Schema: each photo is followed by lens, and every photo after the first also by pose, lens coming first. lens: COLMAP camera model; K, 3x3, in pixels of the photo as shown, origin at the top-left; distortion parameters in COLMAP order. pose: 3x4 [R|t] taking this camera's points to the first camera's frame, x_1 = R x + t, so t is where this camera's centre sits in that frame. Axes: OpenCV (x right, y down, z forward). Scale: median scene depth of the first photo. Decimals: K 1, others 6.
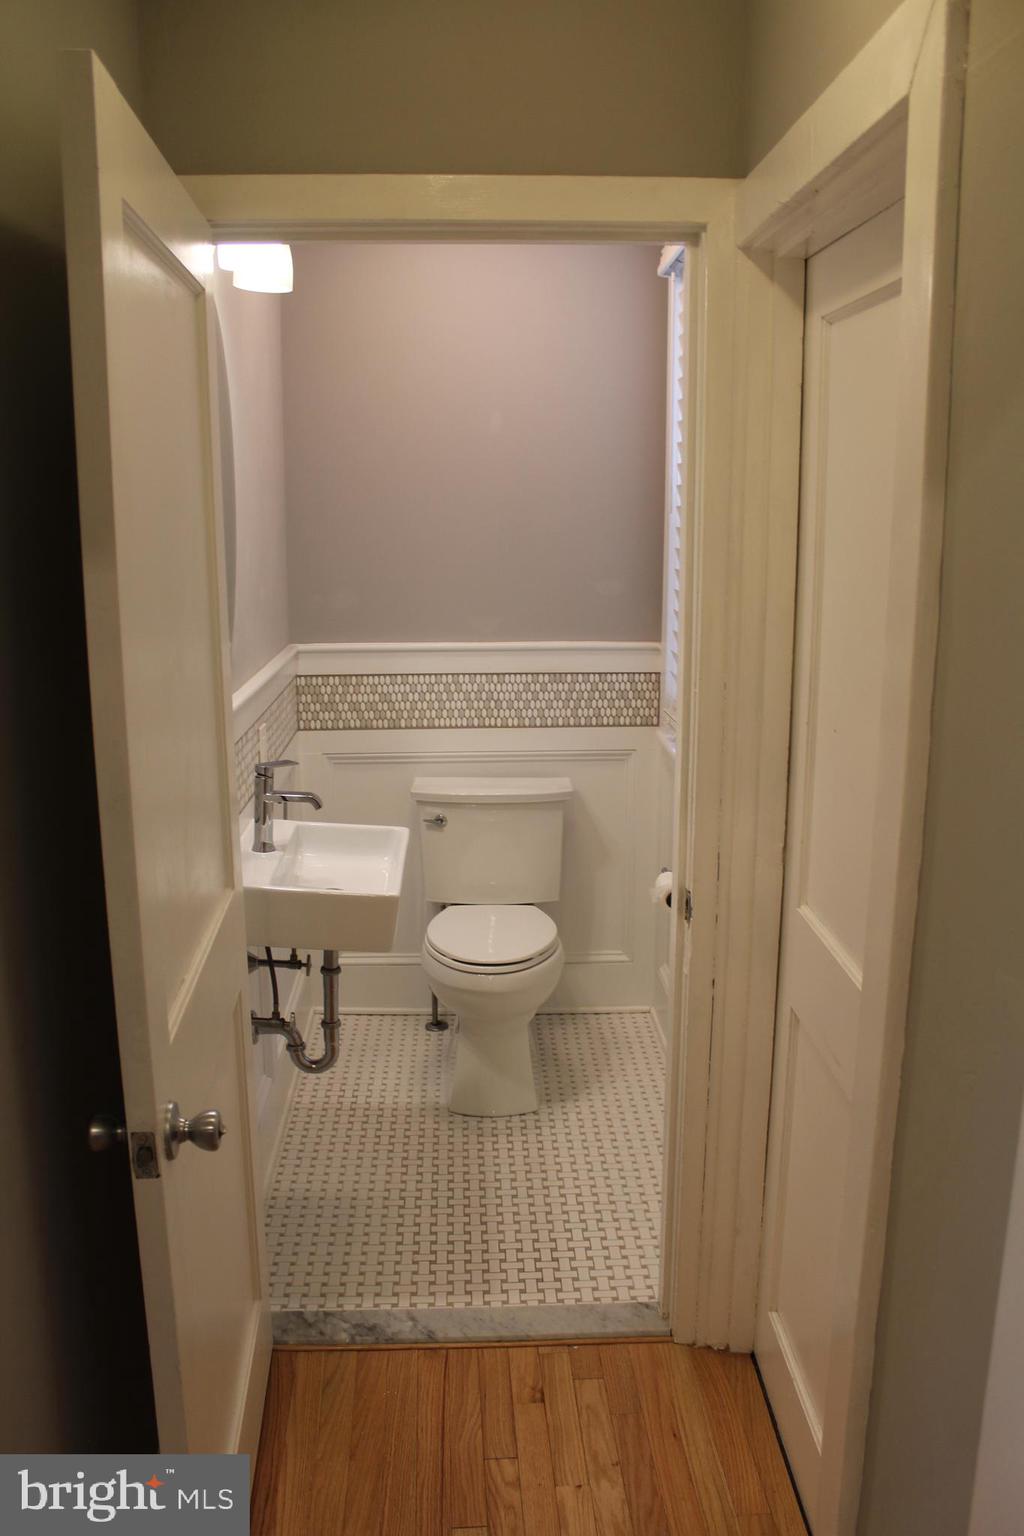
lens RADIAL K [[1241.2, 0, 518.7], [0, 1241.2, 768.6], [0, 0, 1]] dist [-0.161976, 0.107086]
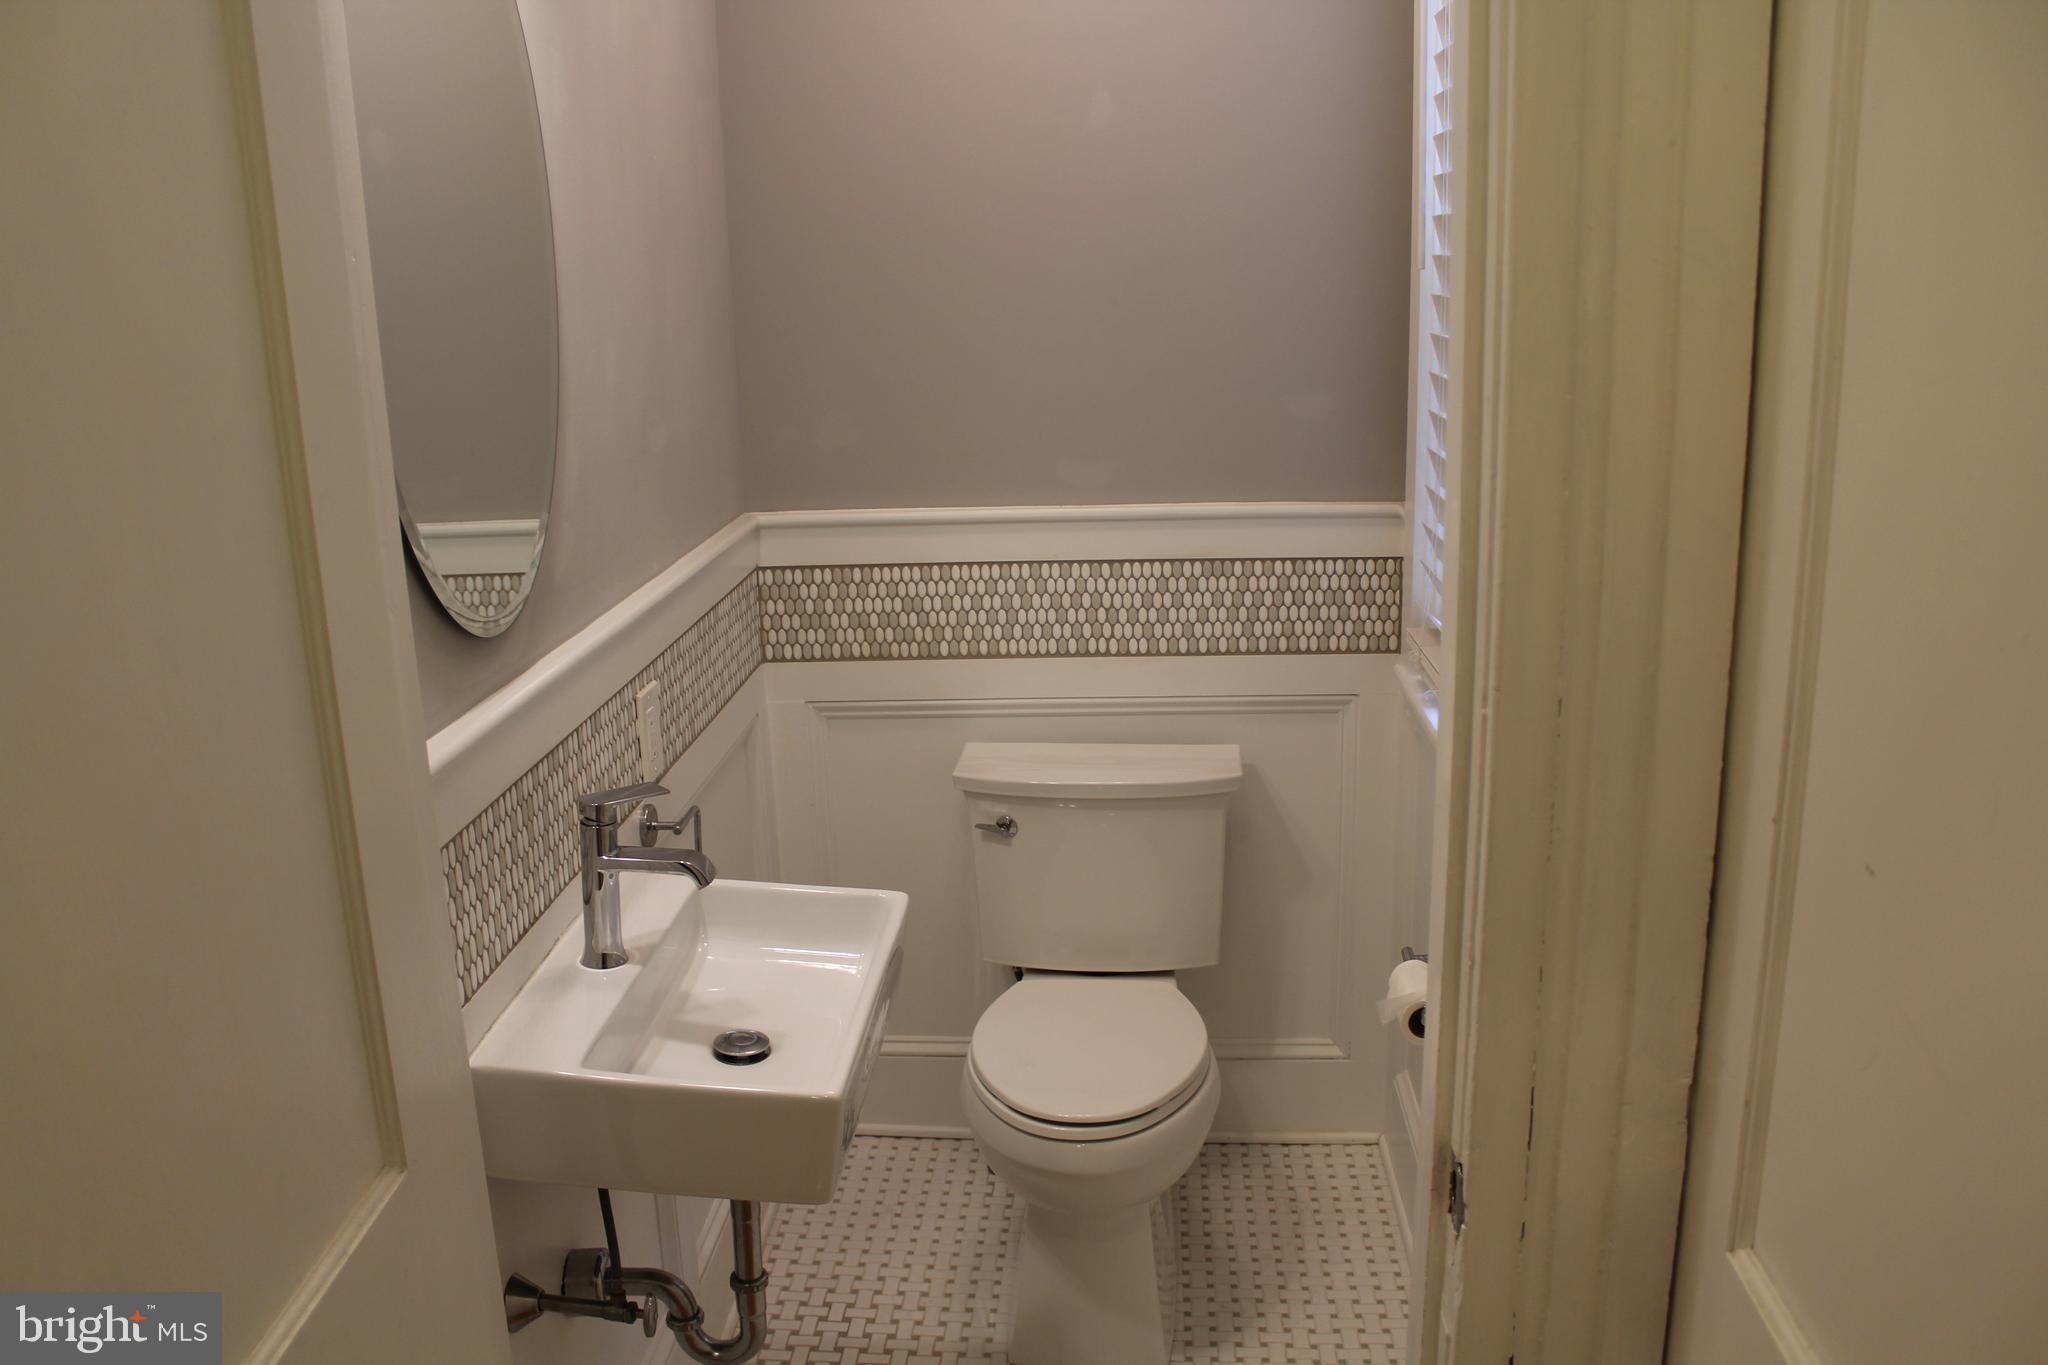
lens RADIAL K [[1654.9, 0, 1013.5], [0, 1654.9, 670.2], [0, 0, 1]] dist [-0.161976, 0.107086]
pose [[0.992793, 0.000987, -0.119840, 0.033453], [0.003589, 0.999273, 0.037962, -0.063235], [0.119791, -0.038119, 0.992067, 0.283097]]
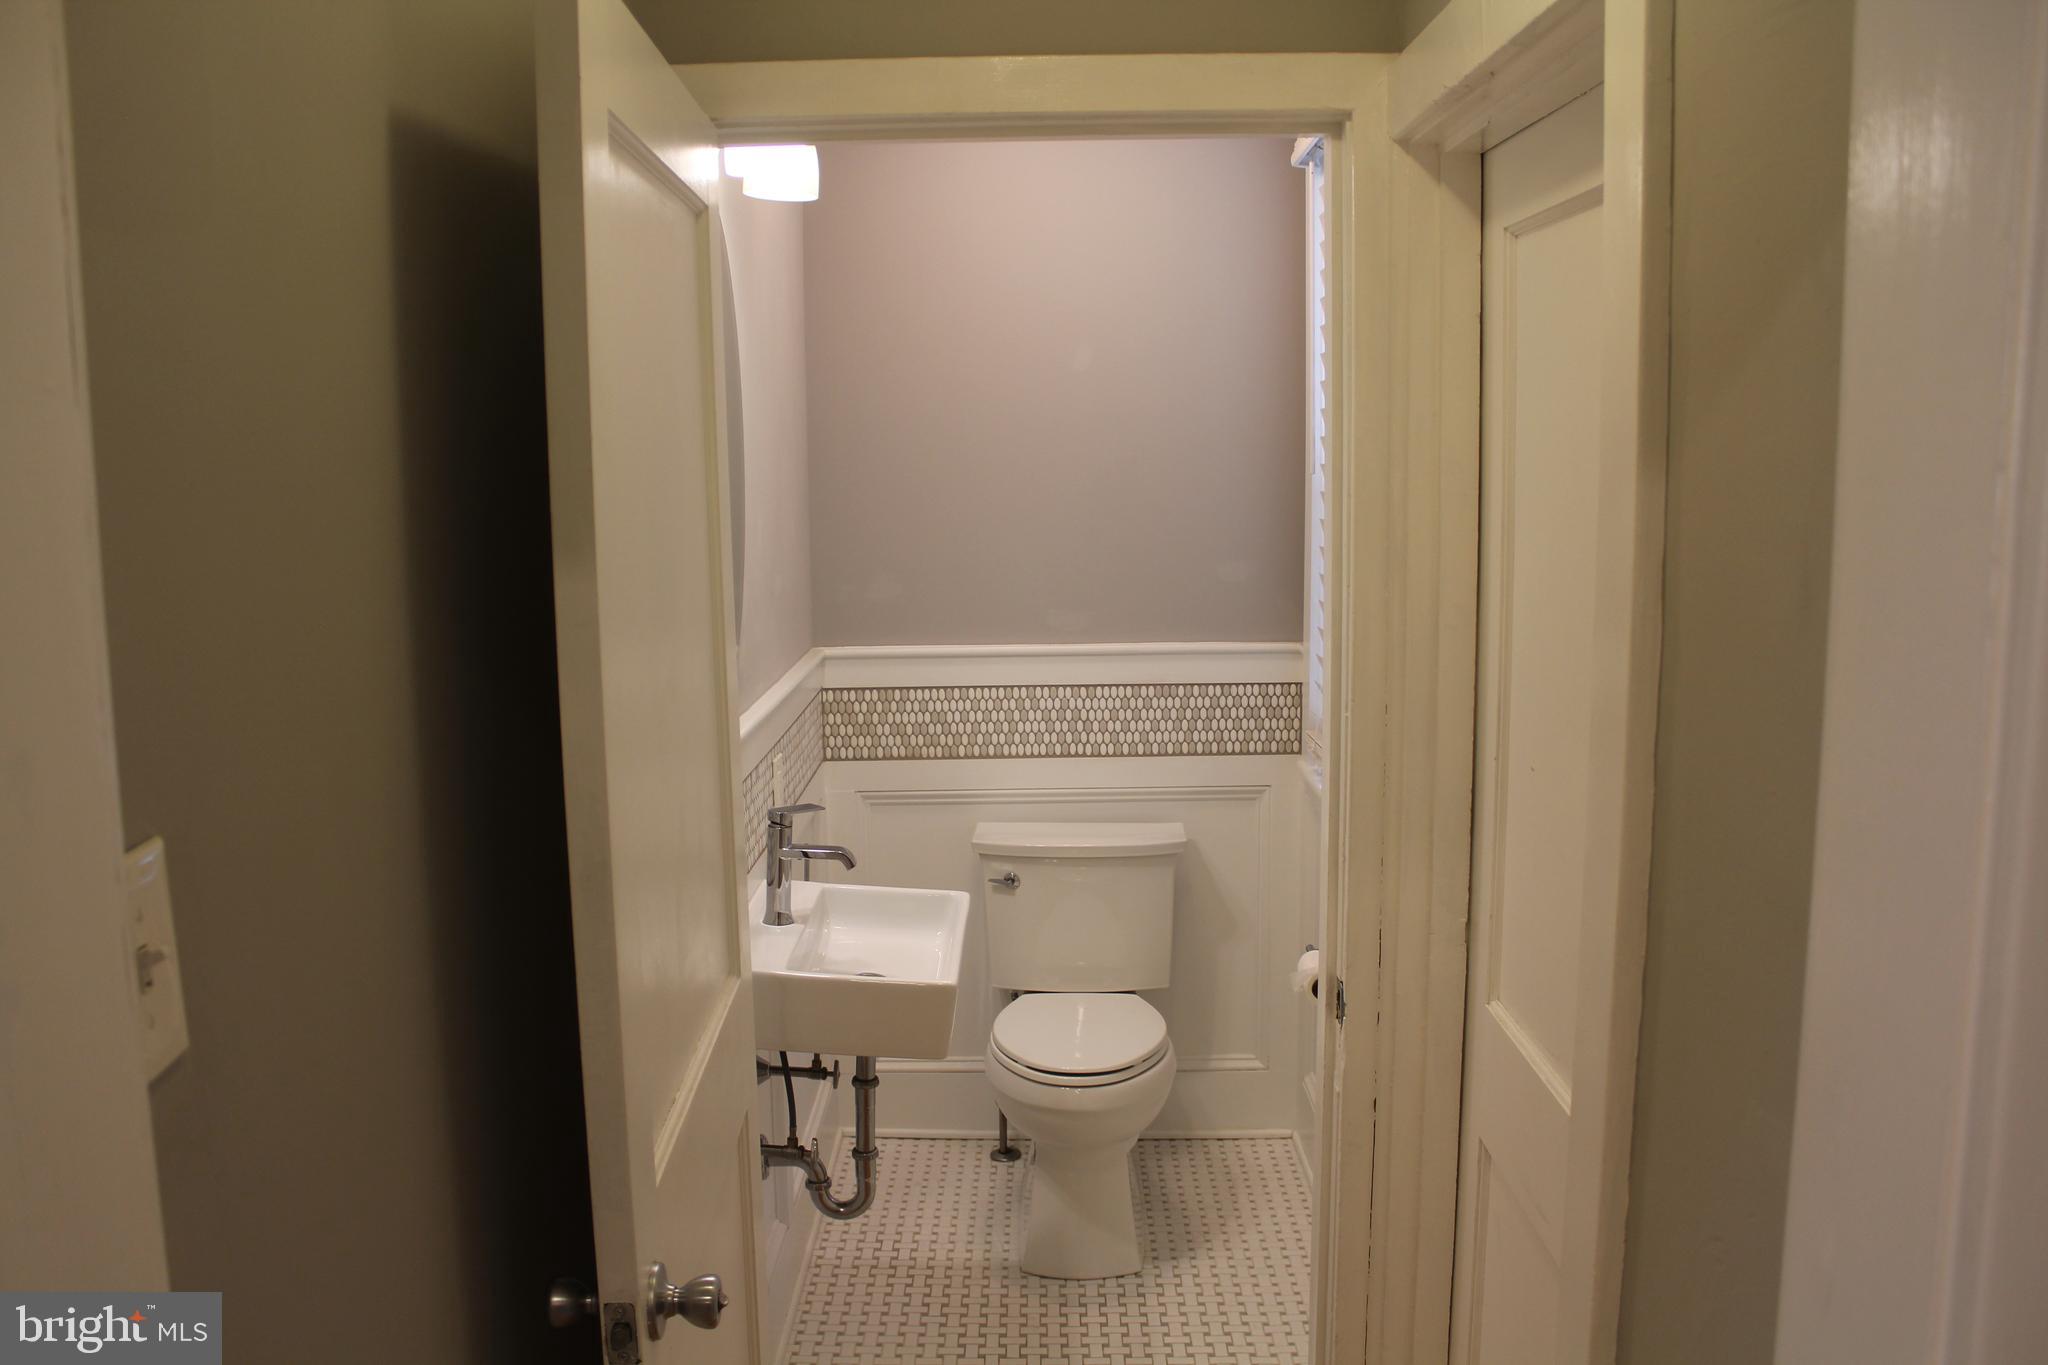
lens RADIAL K [[1654.9, 0, 1015.6], [0, 1654.9, 668.1], [0, 0, 1]] dist [-0.161976, 0.107086]
pose [[0.998178, -0.005110, -0.060125, 0.000764], [0.000297, 0.996811, -0.079799, -0.007458], [0.060341, 0.079636, 0.994996, -0.010748]]
